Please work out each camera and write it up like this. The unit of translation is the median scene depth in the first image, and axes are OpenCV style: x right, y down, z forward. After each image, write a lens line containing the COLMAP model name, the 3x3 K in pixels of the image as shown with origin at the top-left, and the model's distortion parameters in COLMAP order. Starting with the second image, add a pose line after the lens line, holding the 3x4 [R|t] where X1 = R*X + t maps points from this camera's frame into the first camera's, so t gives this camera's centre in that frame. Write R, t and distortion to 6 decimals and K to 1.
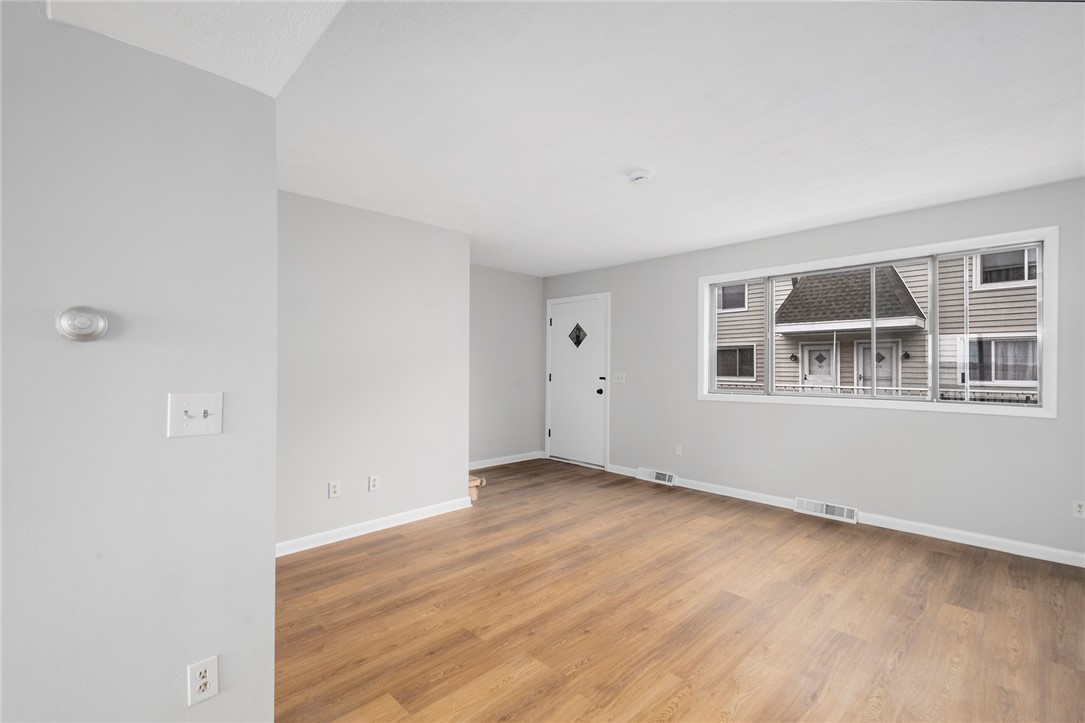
lens RADIAL K [[476.7, 0, 541.9], [0, 476.7, 361.7], [0, 0, 1]] dist [-0.000628, 0.000052]
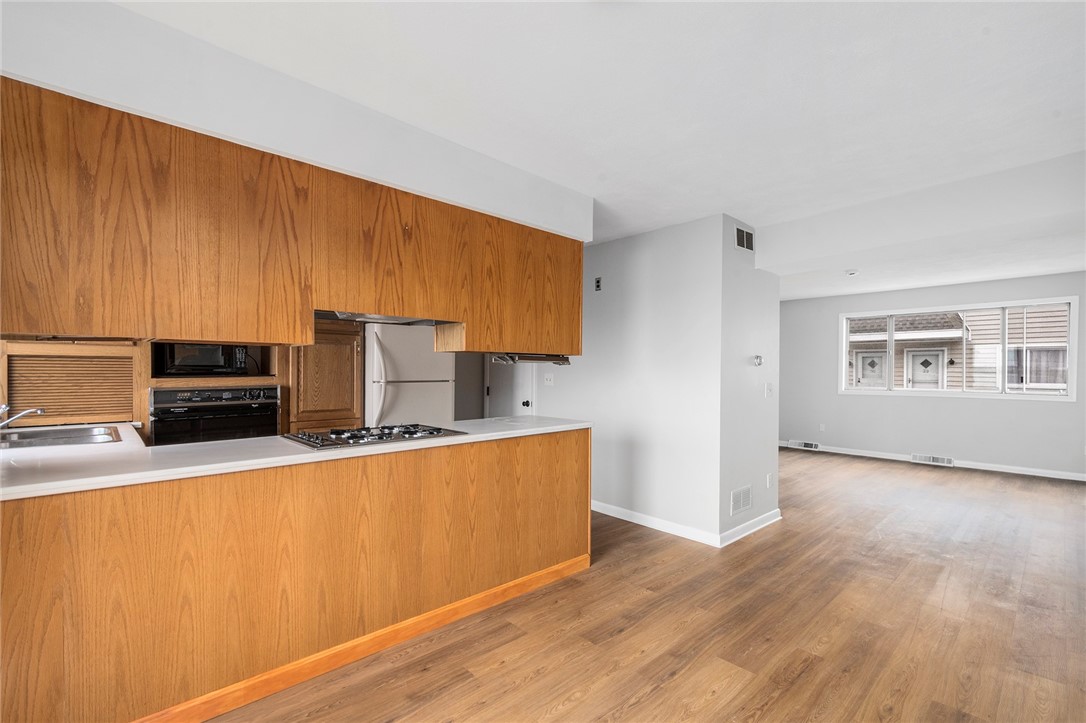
lens RADIAL K [[477.2, 0, 542.8], [0, 477.2, 369.8], [0, 0, 1]] dist [-0.000628, 0.000052]
pose [[0.999577, 0.000109, -0.029095, -0.198739], [0.000172, 0.999954, 0.009640, -0.004829], [0.029094, -0.009640, 0.999530, -0.193844]]
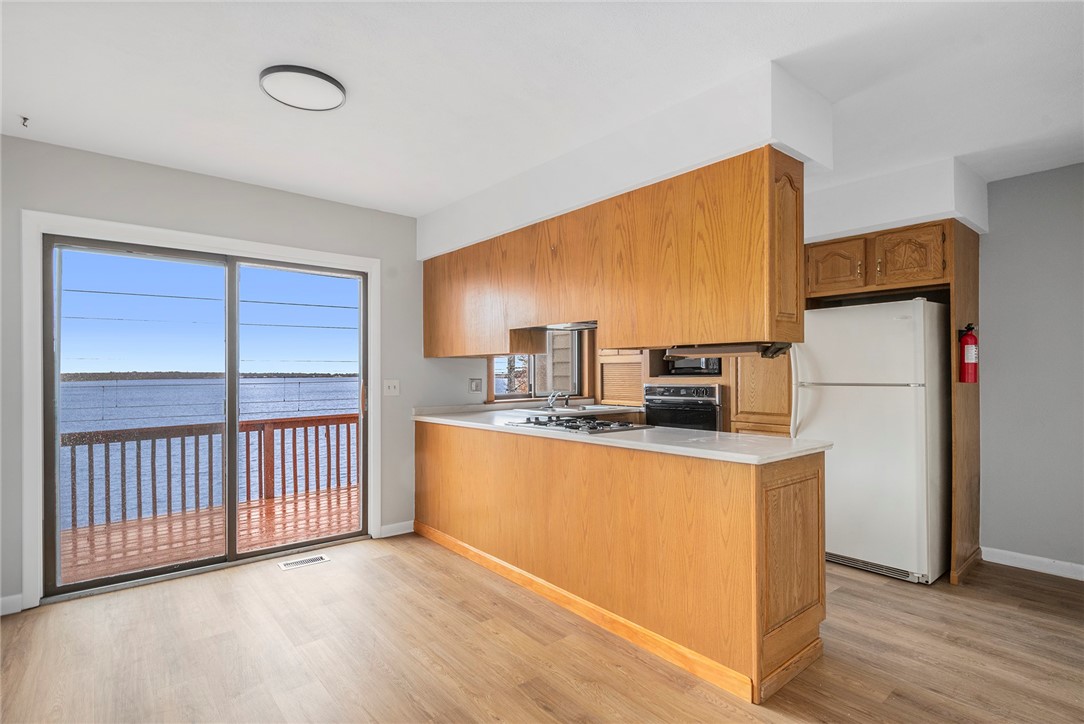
lens RADIAL K [[536.2, 0, 542.4], [0, 536.2, 369.0], [0, 0, 1]] dist [-0.002073, -0.000095]
pose [[-0.081457, -0.011095, -0.996615, 0.935303], [0.016242, 0.999790, -0.012458, 0.022925], [0.996545, -0.017202, -0.081260, 1.026549]]
